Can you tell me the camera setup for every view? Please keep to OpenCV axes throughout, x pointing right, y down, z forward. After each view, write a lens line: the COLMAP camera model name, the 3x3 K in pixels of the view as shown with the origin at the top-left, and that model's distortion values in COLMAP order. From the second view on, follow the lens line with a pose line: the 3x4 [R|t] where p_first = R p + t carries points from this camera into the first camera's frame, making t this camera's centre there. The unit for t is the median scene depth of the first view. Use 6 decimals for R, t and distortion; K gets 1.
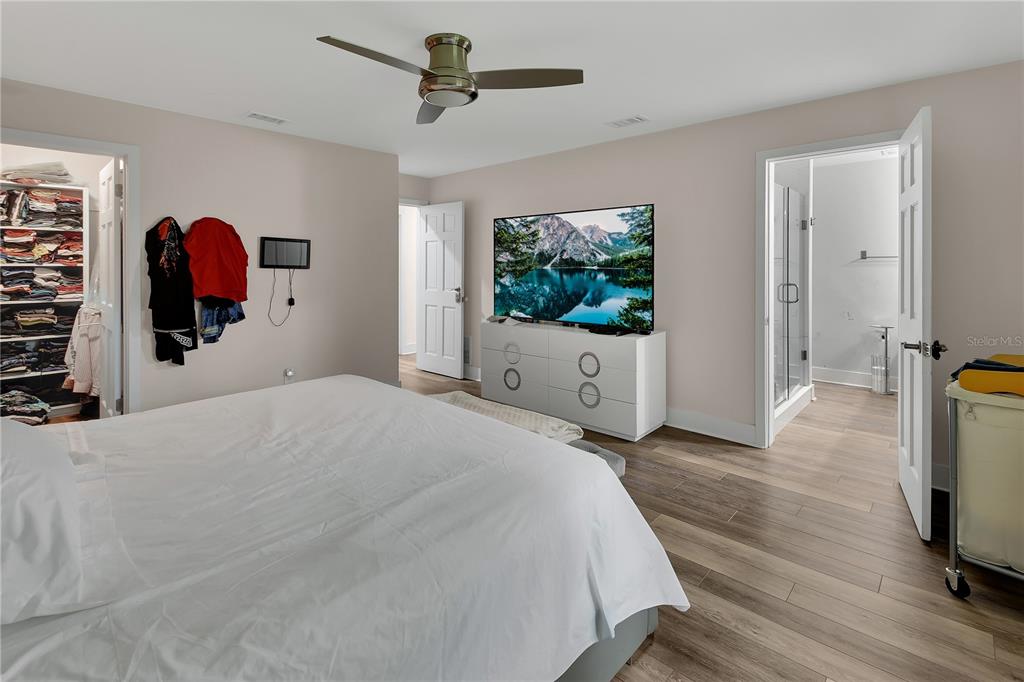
lens RADIAL K [[474.2, 0, 512.0], [0, 474.2, 341.0], [0, 0, 1]] dist [0.000447, 0.000053]
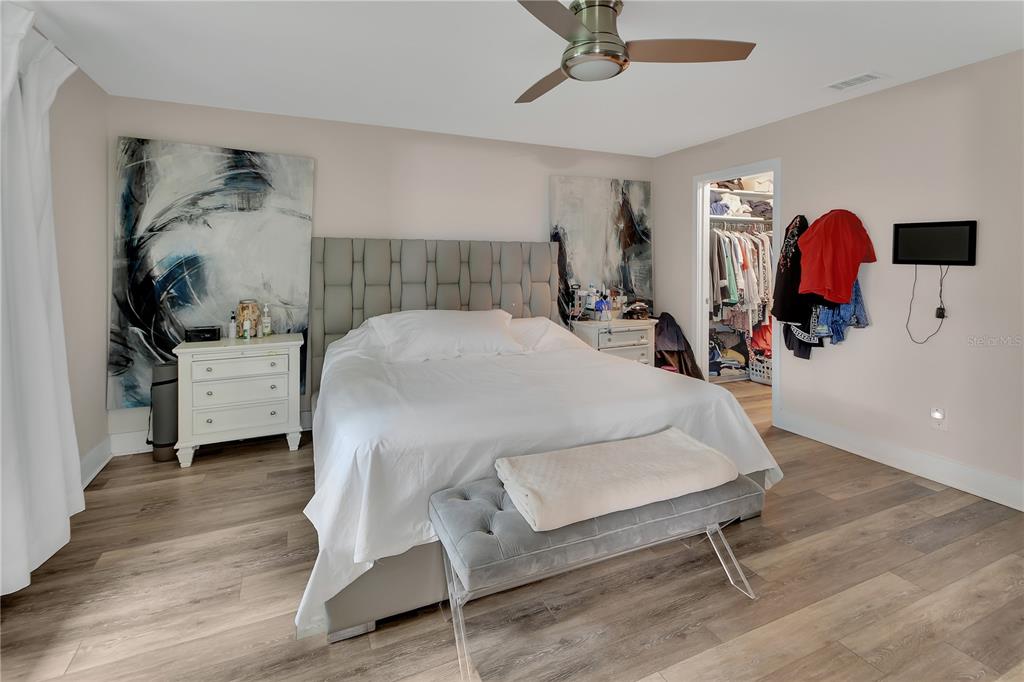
lens RADIAL K [[483.9, 0, 511.4], [0, 483.9, 329.5], [0, 0, 1]] dist [0.000129, -0.000008]
pose [[-0.394978, 0.123949, -0.910291, 0.470551], [-0.141490, 0.970827, 0.193585, -0.117180], [0.907730, 0.205258, -0.365918, 0.756856]]
